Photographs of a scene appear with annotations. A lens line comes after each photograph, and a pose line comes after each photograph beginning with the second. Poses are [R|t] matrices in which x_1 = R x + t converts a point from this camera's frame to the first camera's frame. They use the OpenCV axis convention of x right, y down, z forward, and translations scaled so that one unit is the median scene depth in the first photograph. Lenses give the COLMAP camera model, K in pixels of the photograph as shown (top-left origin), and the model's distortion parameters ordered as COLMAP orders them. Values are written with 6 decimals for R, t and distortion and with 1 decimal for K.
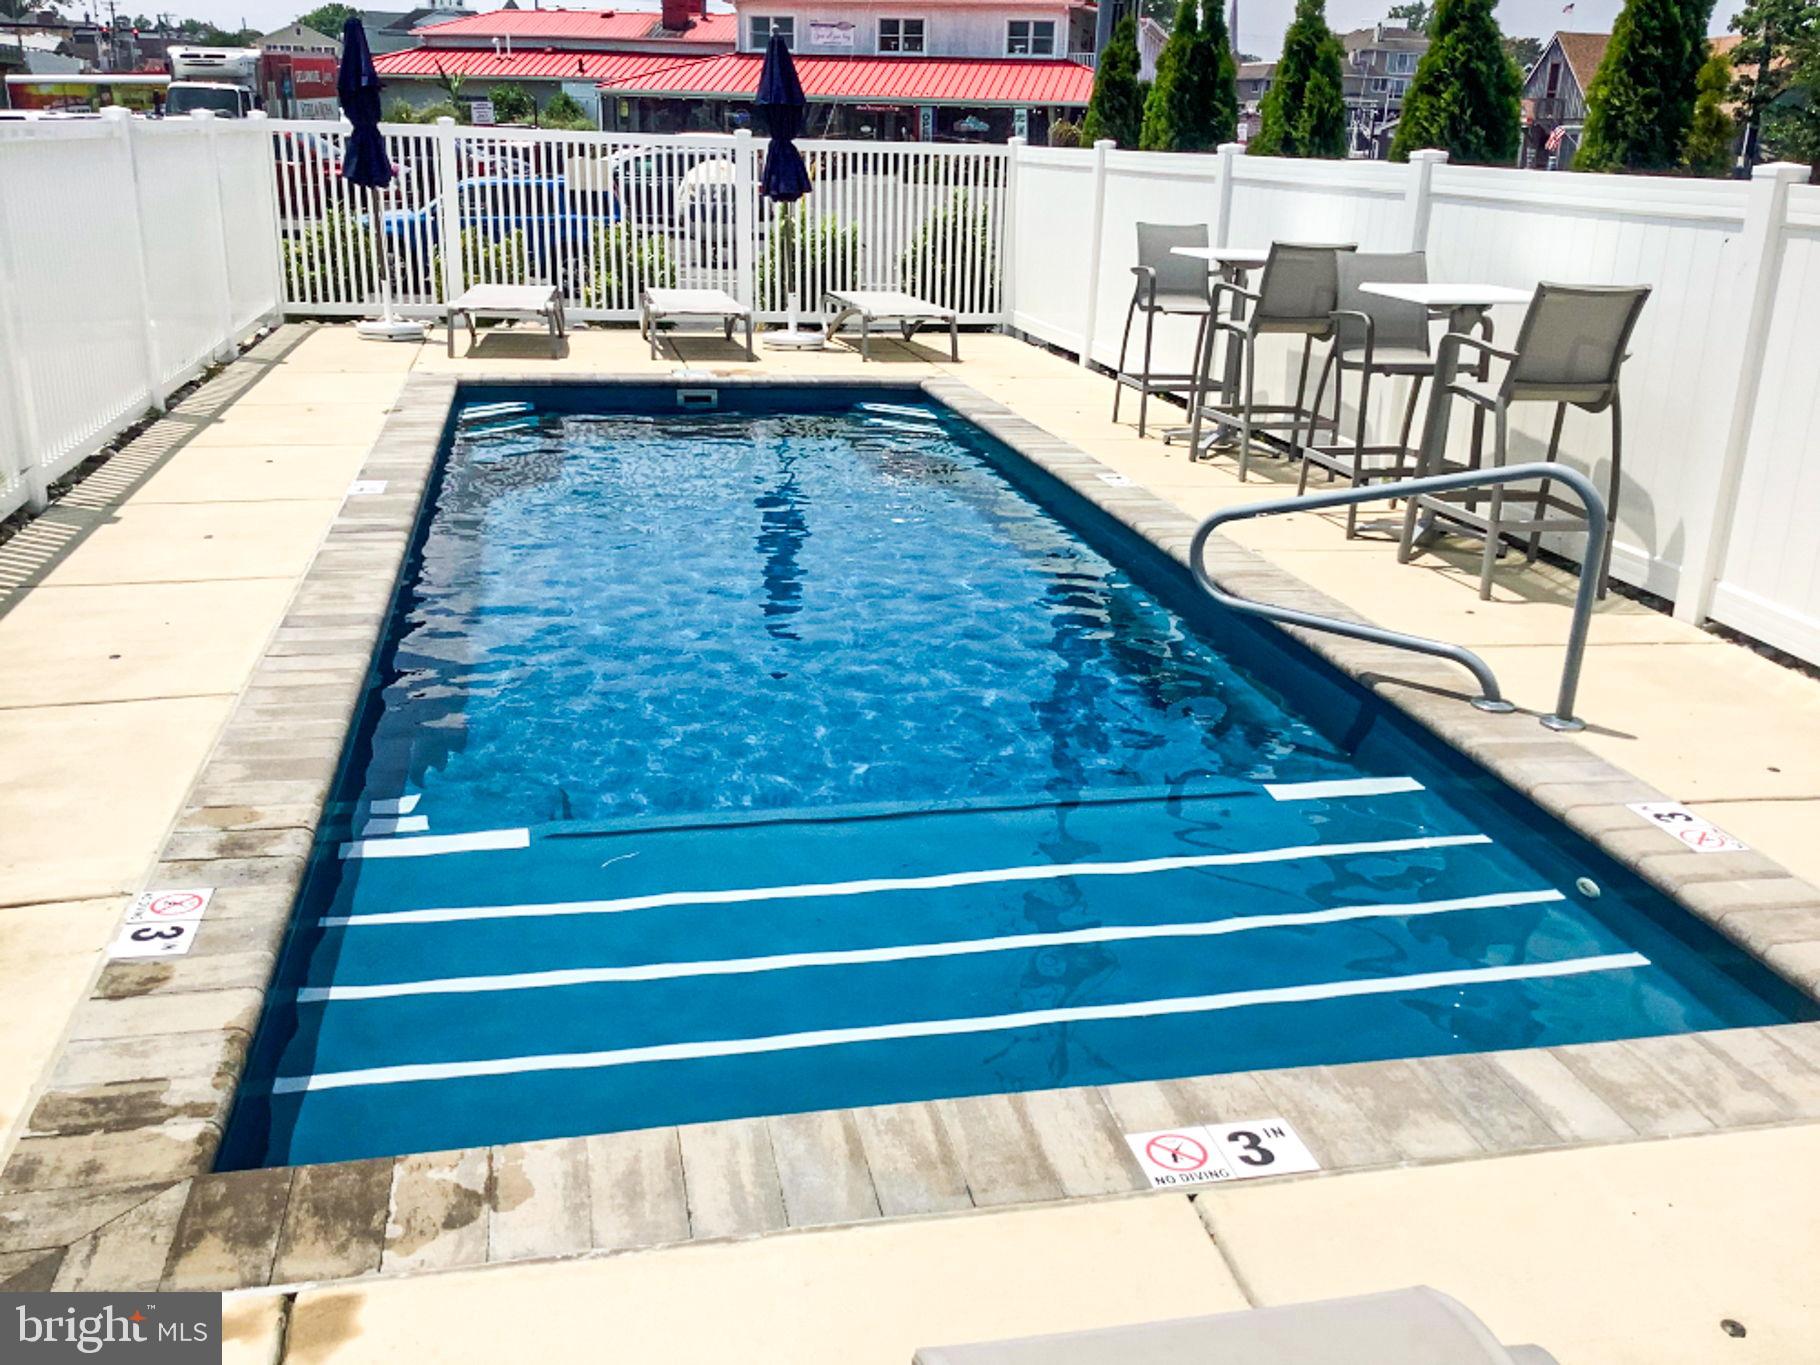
lens RADIAL K [[1663.8, 0, 910.0], [0, 1663.8, 682.5], [0, 0, 1]] dist [0.131082, -0.220736]
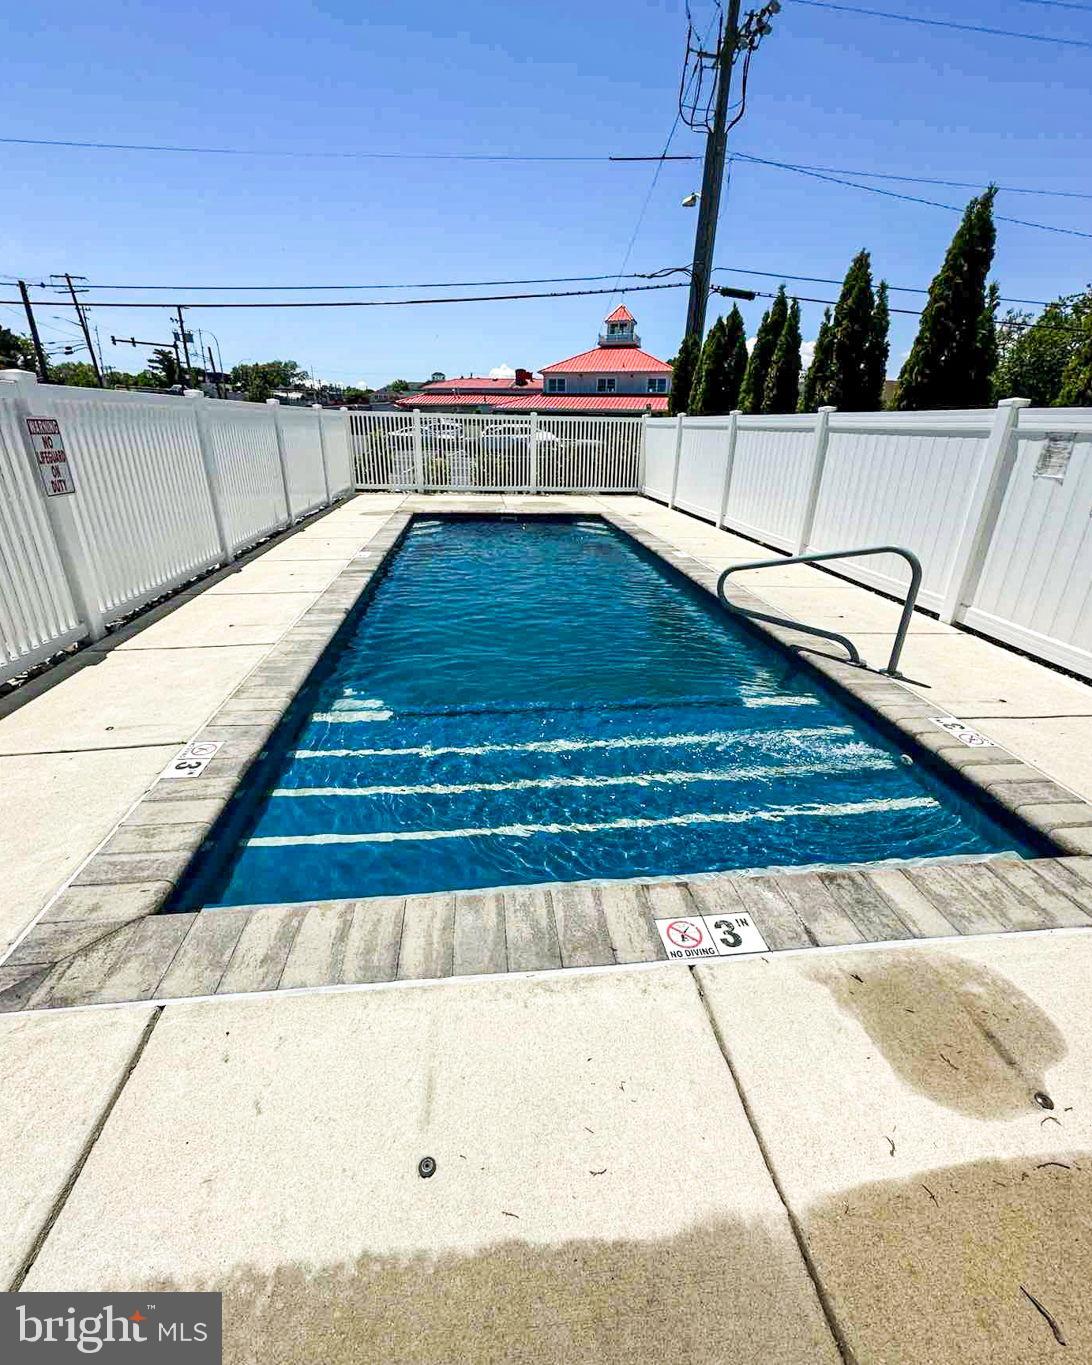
lens RADIAL K [[608.0, 0, 546.0], [0, 608.0, 682.5], [0, 0, 1]] dist [-0.003123, -0.000332]
pose [[0.994999, 0.029322, -0.095483, 0.047960], [-0.021478, 0.996387, 0.082172, -0.019148], [0.097547, -0.079711, 0.992034, 0.268624]]
